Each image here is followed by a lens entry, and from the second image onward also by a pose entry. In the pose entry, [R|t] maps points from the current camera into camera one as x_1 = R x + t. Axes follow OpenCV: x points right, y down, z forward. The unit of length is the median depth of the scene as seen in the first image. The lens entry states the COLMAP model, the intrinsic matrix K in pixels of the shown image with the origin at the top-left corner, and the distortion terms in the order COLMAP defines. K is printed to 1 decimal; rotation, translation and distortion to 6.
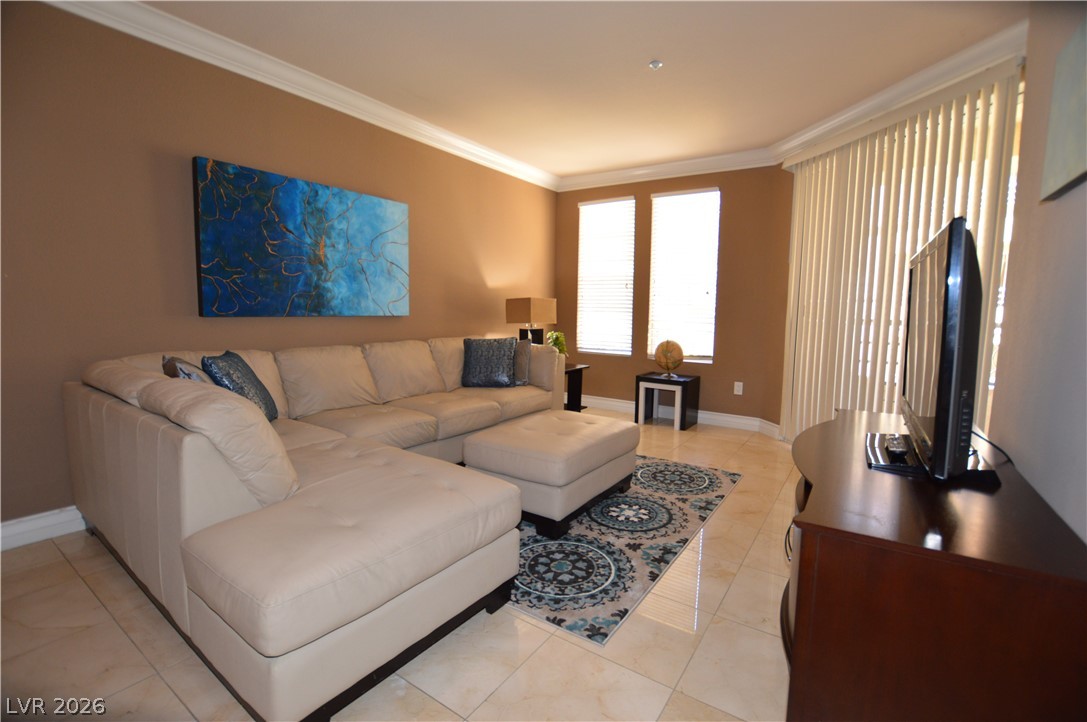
lens RADIAL K [[488.3, 0, 543.5], [0, 488.3, 361.0], [0, 0, 1]] dist [-0.025321, 0.001391]
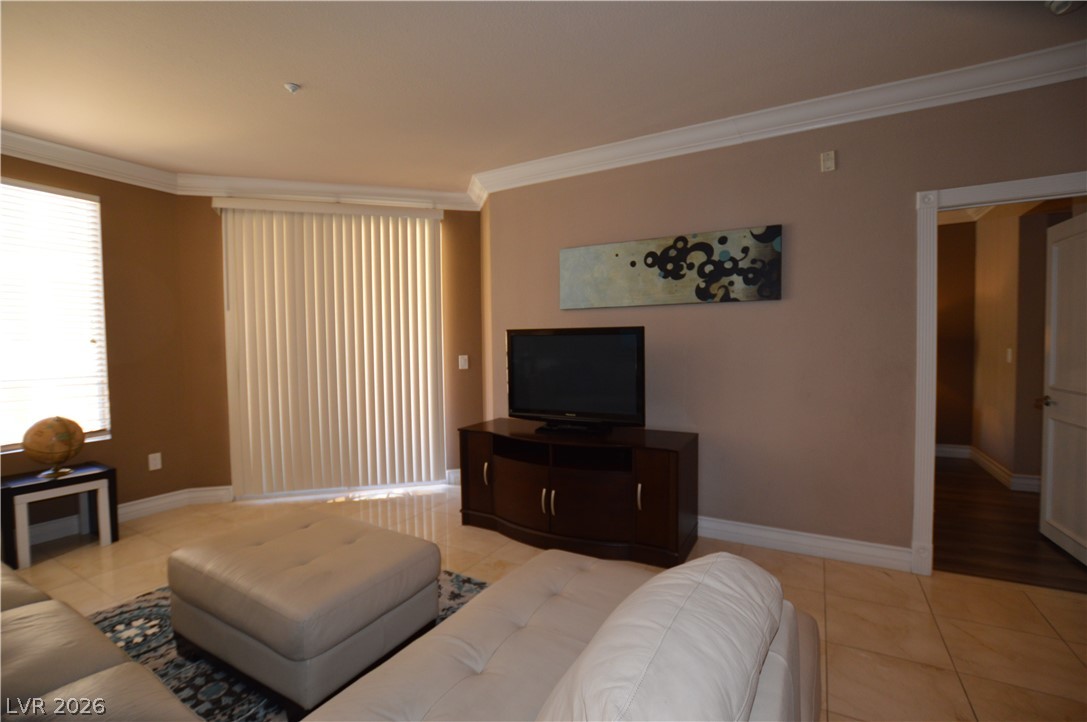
lens RADIAL K [[488.3, 0, 543.5], [0, 488.3, 361.0], [0, 0, 1]] dist [-0.025321, 0.001391]
pose [[-0.097588, -0.051841, 0.993876, -0.417651], [0.117499, 0.991058, 0.063231, -0.079290], [-0.988266, 0.122950, -0.090624, 0.423705]]
